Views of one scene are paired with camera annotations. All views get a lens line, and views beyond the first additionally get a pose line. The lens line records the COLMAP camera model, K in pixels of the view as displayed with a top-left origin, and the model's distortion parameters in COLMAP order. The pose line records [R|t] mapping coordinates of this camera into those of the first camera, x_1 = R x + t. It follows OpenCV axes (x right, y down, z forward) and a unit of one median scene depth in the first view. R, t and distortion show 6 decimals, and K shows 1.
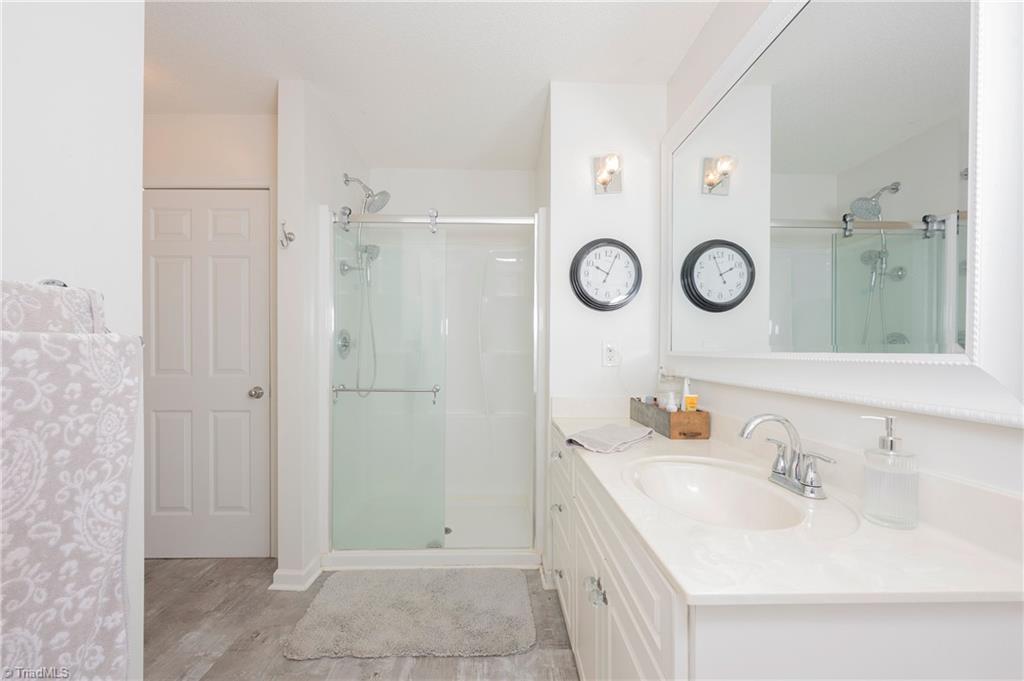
lens RADIAL K [[417.7, 0, 510.9], [0, 417.7, 354.1], [0, 0, 1]] dist [0.000250, -0.000308]
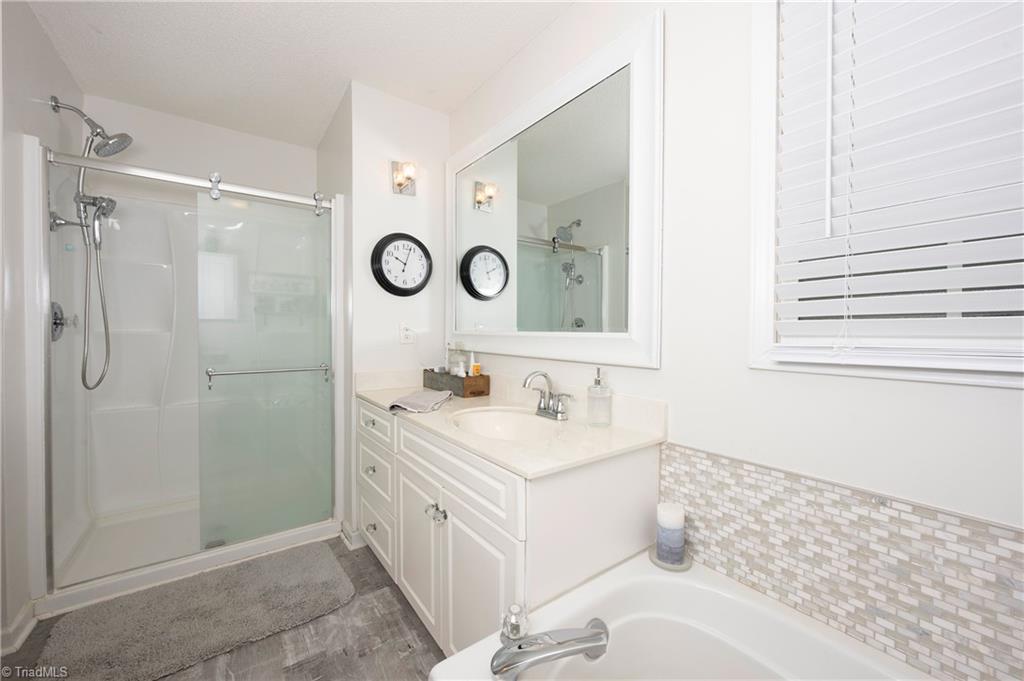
lens RADIAL K [[401.3, 0, 511.3], [0, 401.3, 337.7], [0, 0, 1]] dist [-0.001049, -0.000028]
pose [[0.820288, -0.011532, 0.571834, -0.168742], [0.004373, 0.999894, 0.013892, -0.001739], [-0.571934, -0.008895, 0.820251, -0.089943]]
